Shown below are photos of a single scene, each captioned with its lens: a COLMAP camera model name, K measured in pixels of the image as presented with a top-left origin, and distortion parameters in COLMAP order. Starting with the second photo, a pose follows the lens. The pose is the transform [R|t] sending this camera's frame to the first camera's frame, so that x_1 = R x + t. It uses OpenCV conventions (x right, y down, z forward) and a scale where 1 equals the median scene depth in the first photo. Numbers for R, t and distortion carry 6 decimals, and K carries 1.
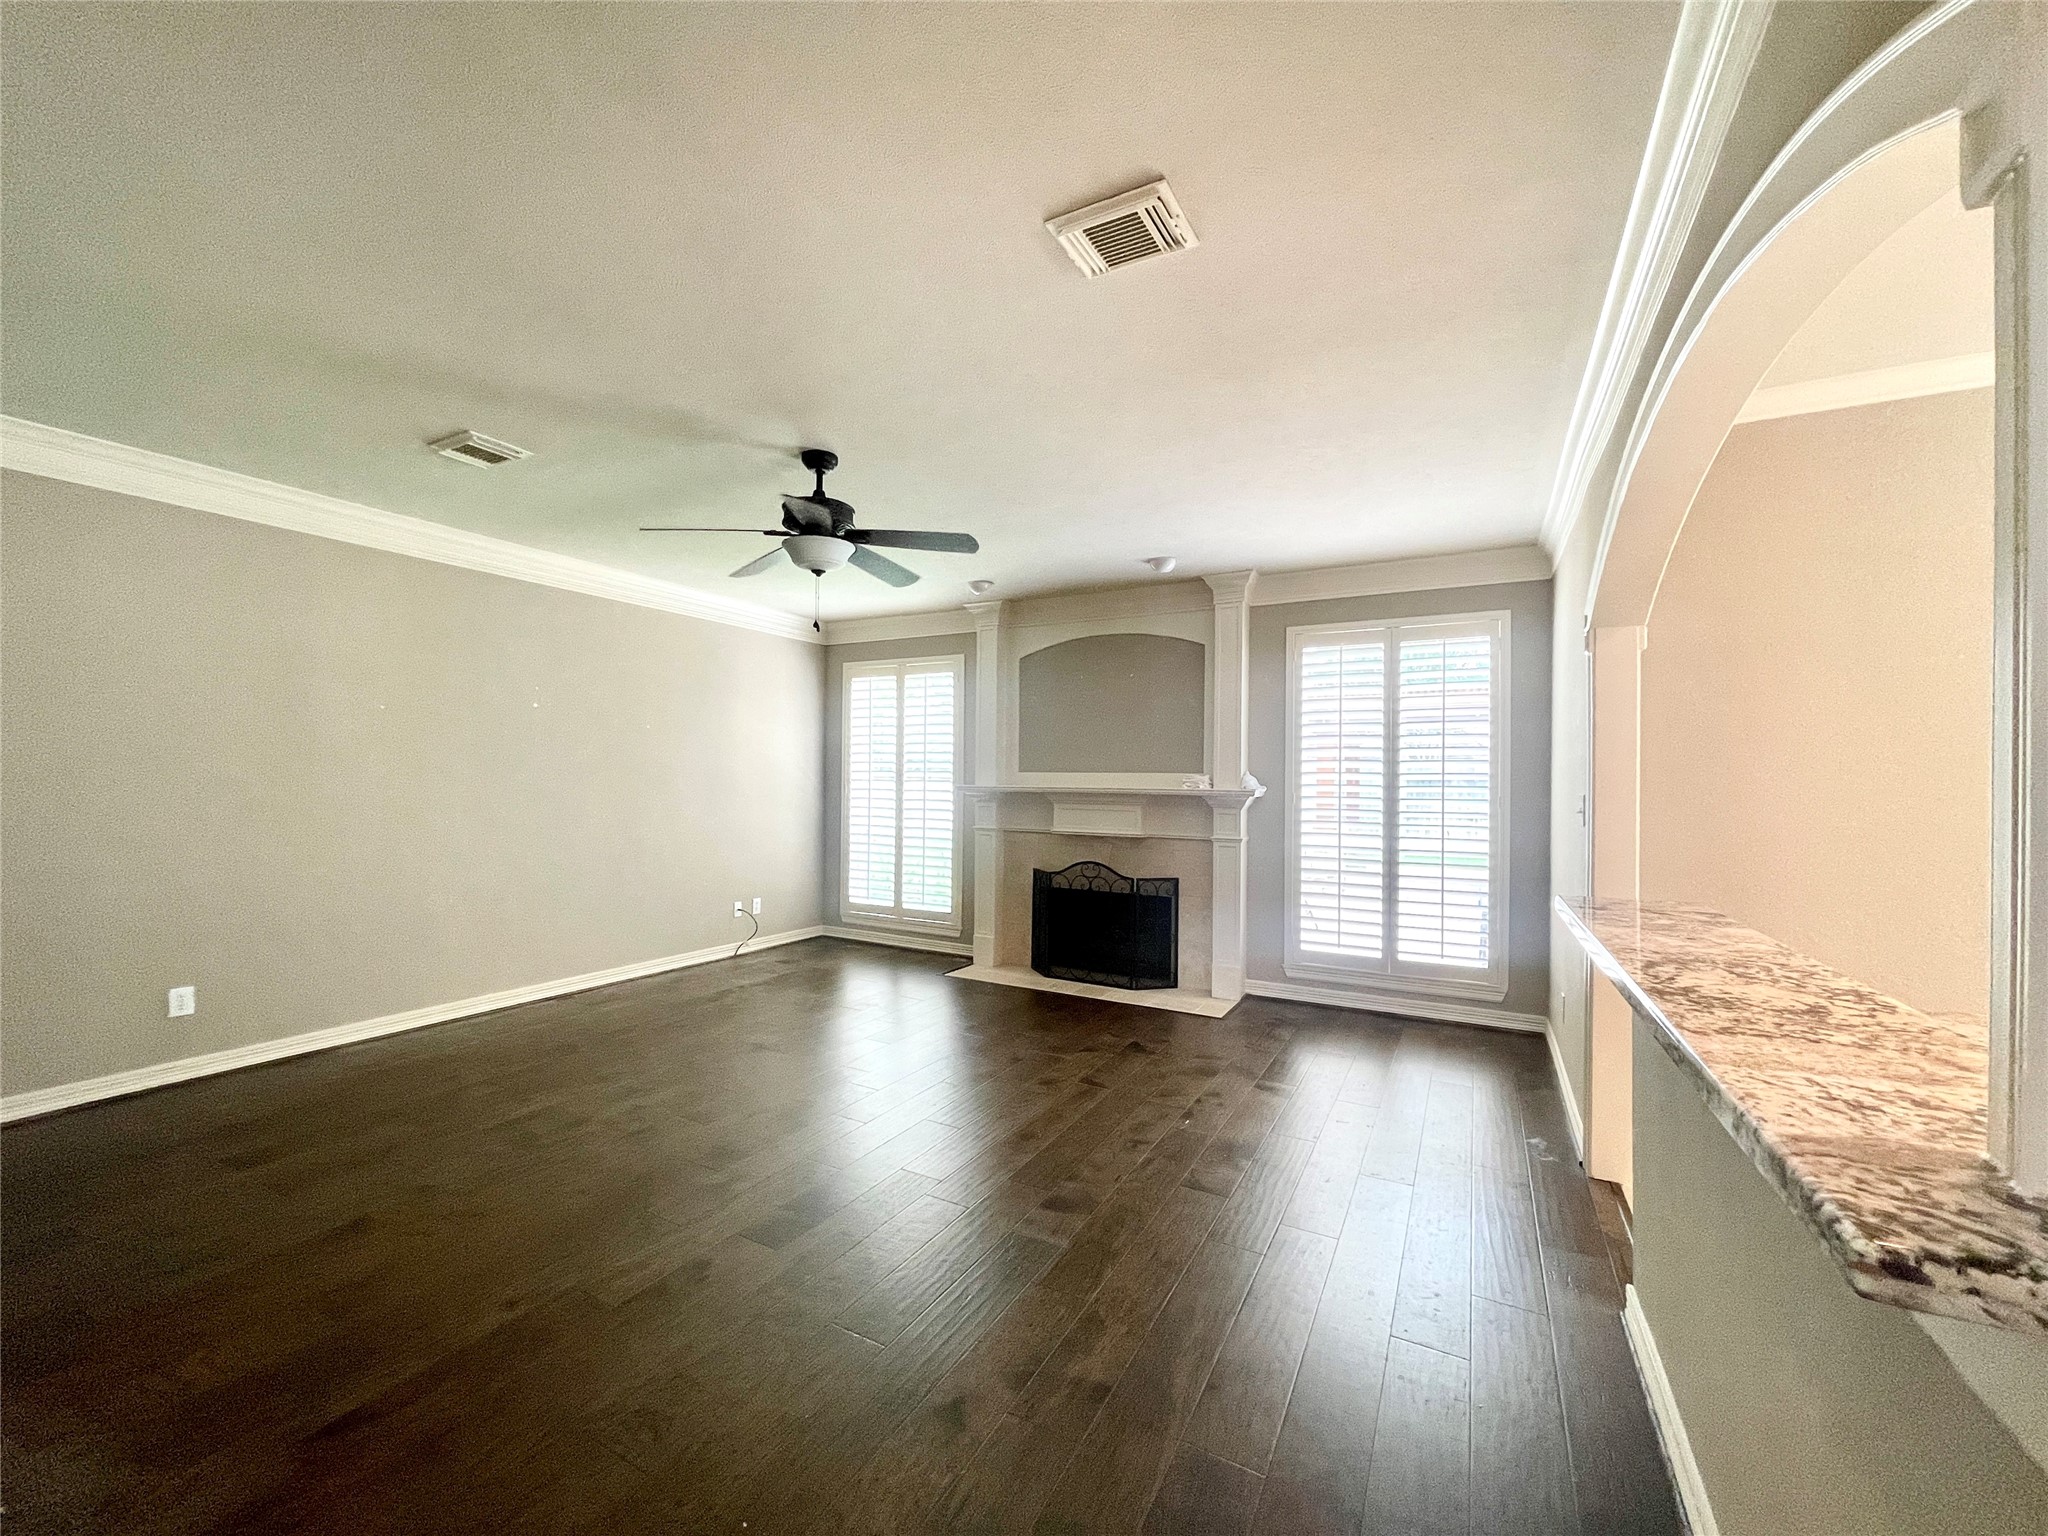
lens RADIAL K [[831.8, 0, 1010.5], [0, 831.8, 783.7], [0, 0, 1]] dist [-0.001887, 0.001385]
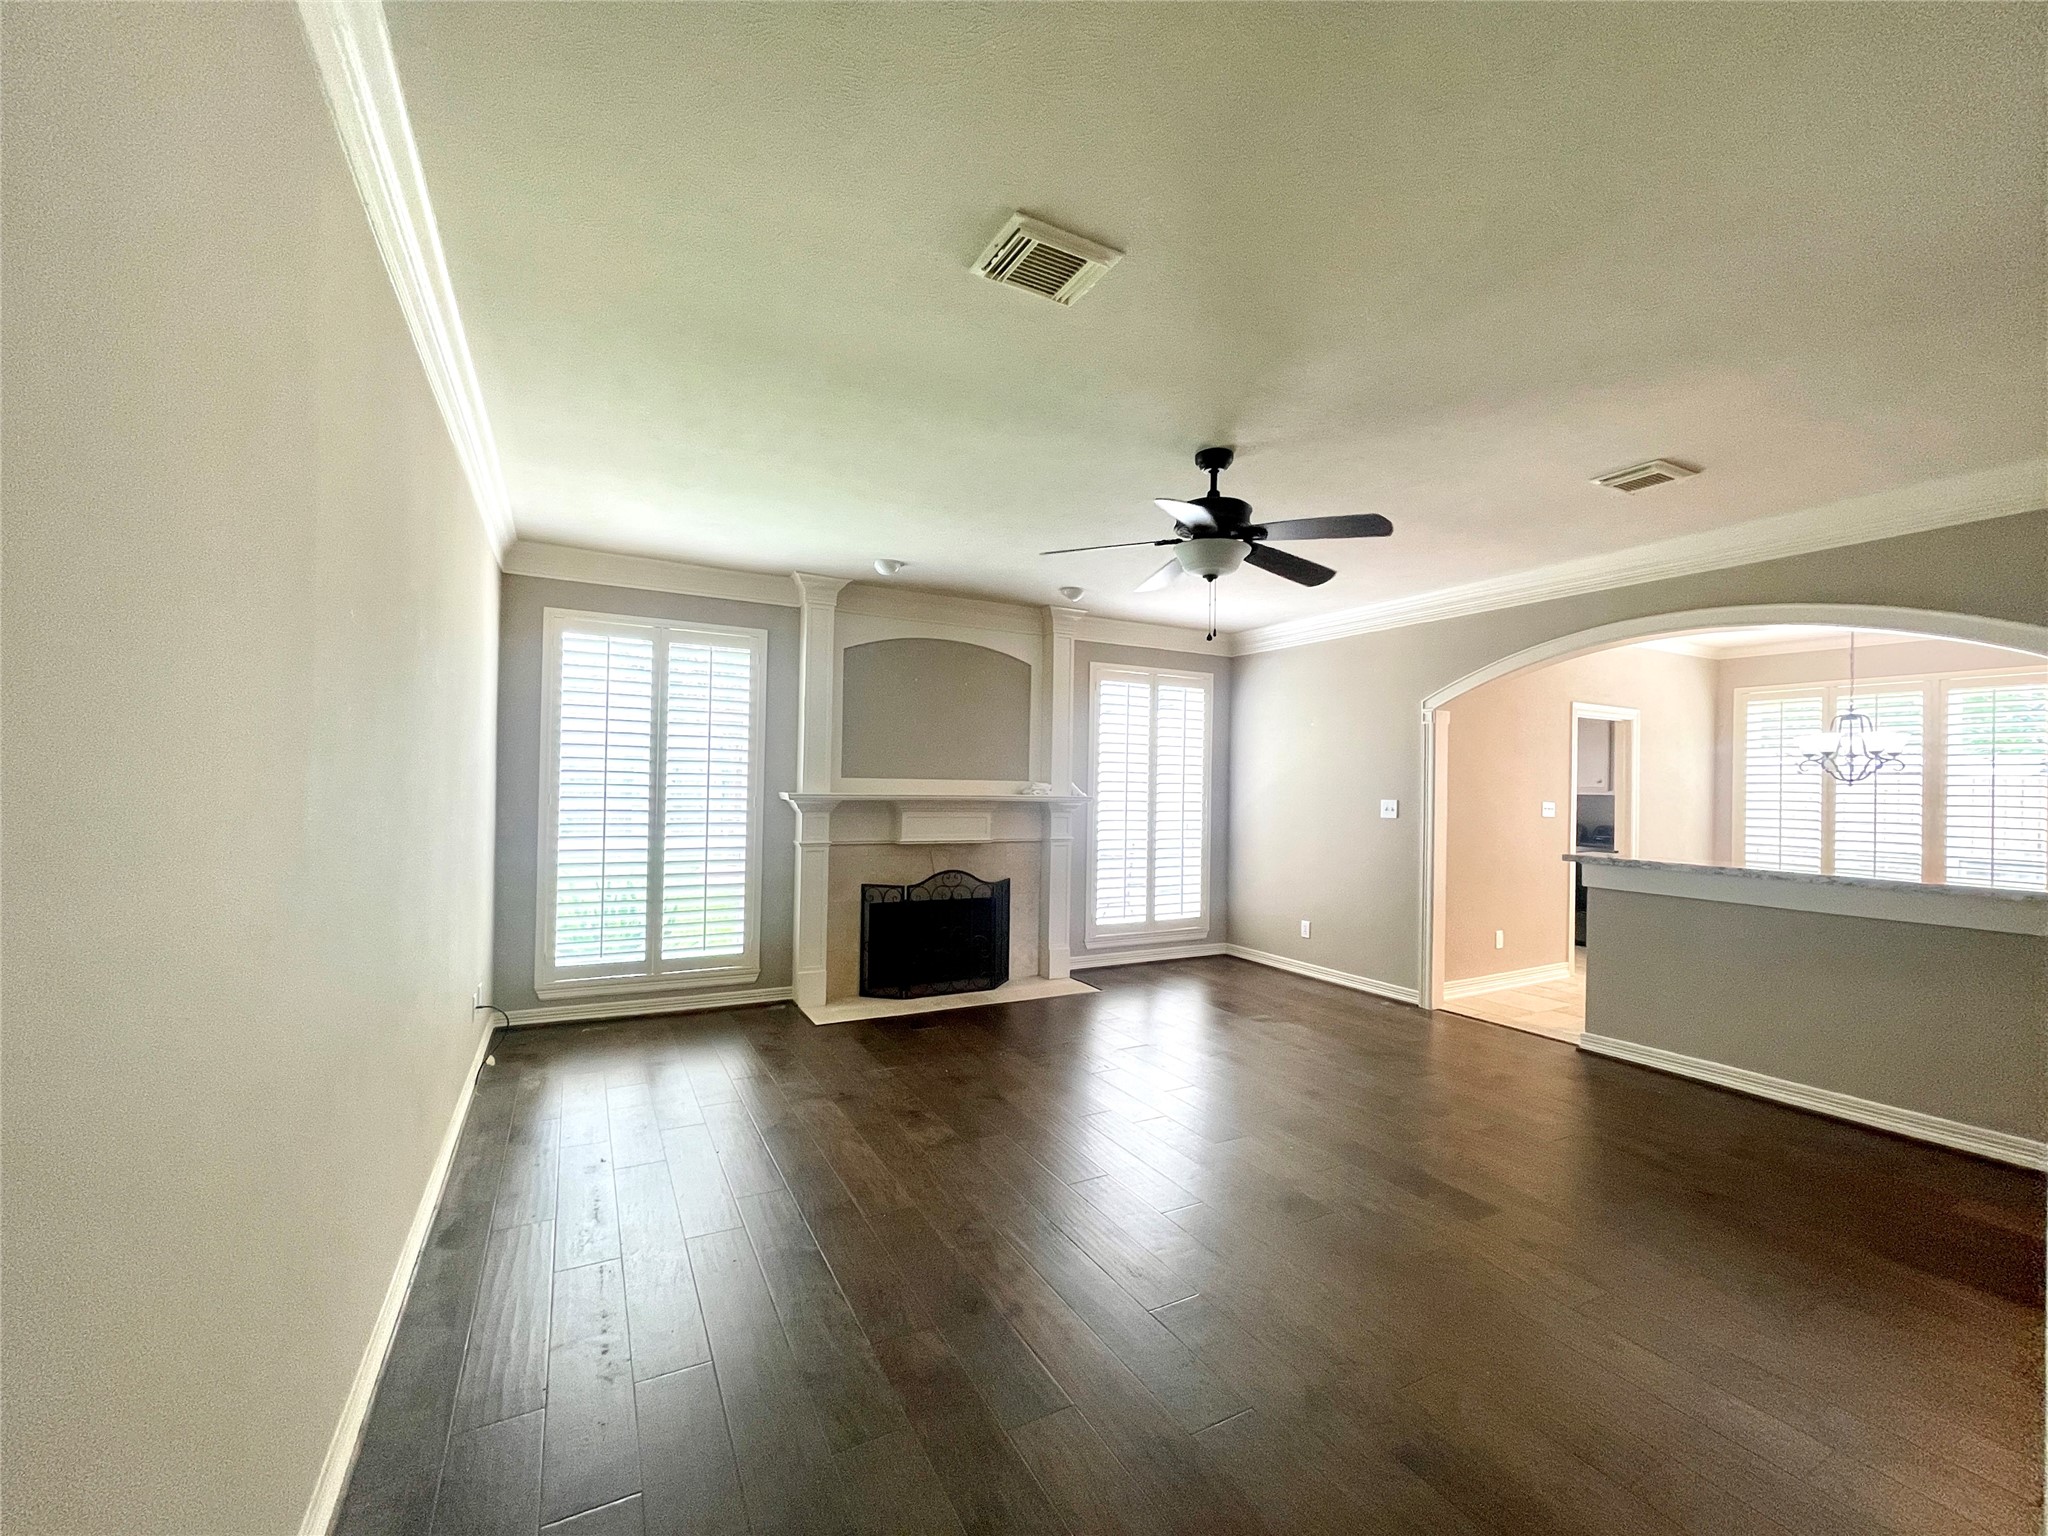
lens RADIAL K [[831.8, 0, 1038.0], [0, 831.8, 782.4], [0, 0, 1]] dist [-0.001887, 0.001385]
pose [[0.523331, 0.005383, 0.852112, -0.780621], [-0.005613, 0.999980, -0.002871, -0.008044], [-0.852111, -0.003280, 0.523351, 0.452359]]
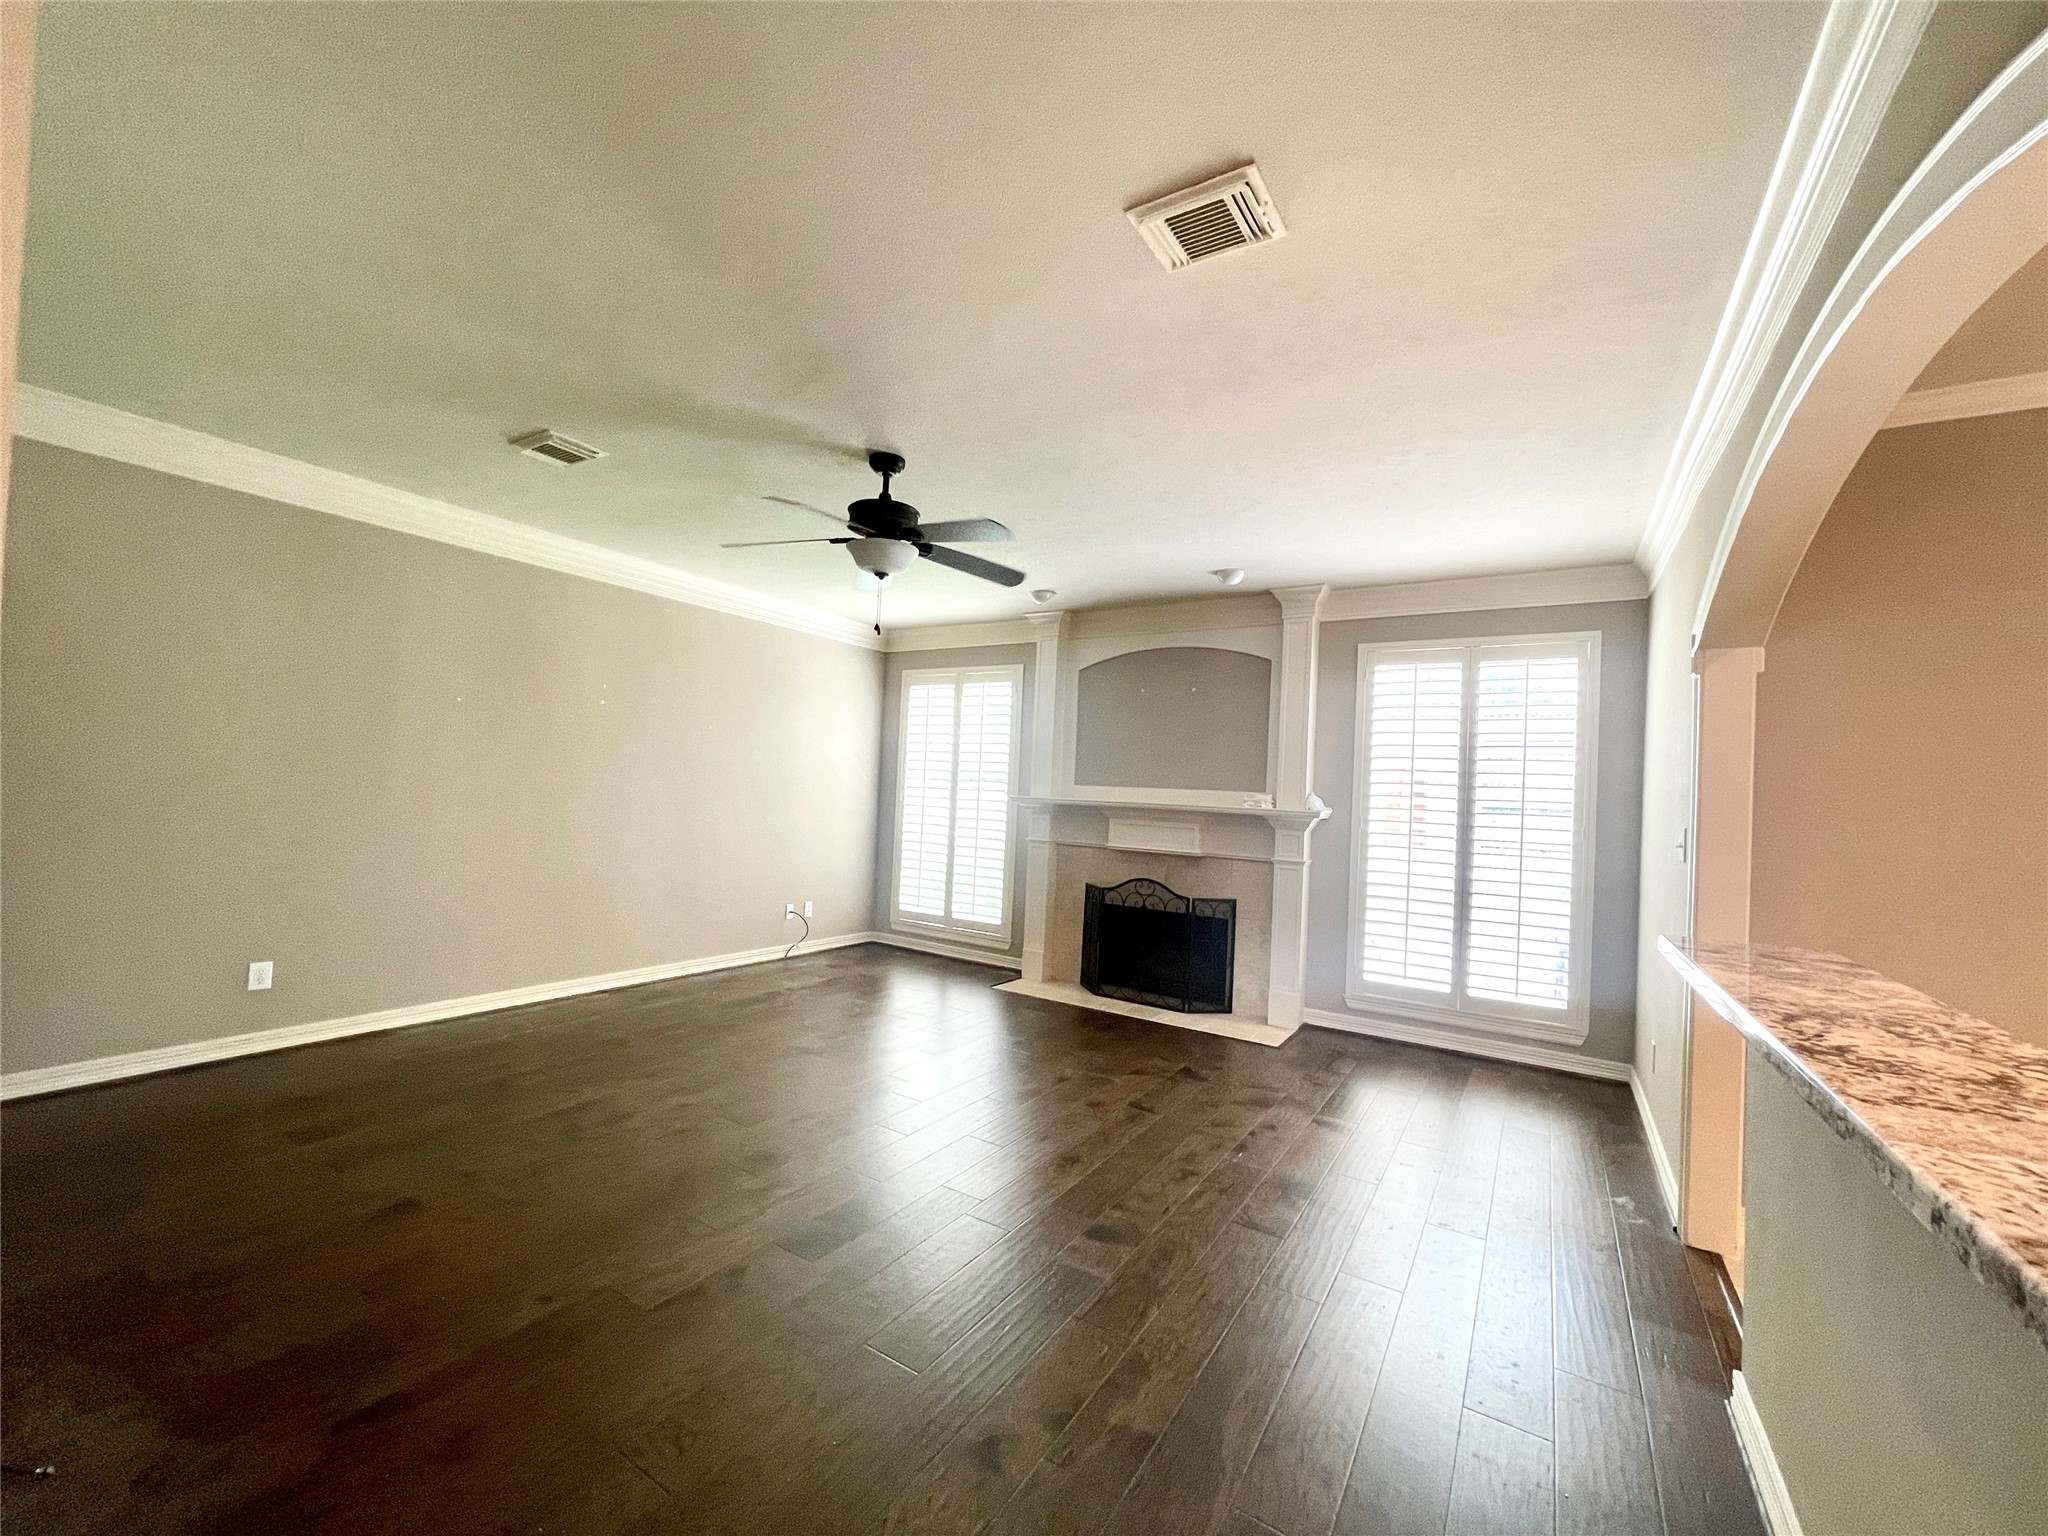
lens RADIAL K [[831.8, 0, 1010.5], [0, 831.8, 783.7], [0, 0, 1]] dist [-0.001887, 0.001385]
pose [[0.997277, 0.034522, -0.065170, -0.002143], [-0.035571, 0.999254, -0.015010, 0.002807], [0.064603, 0.017287, 0.997761, 0.014276]]
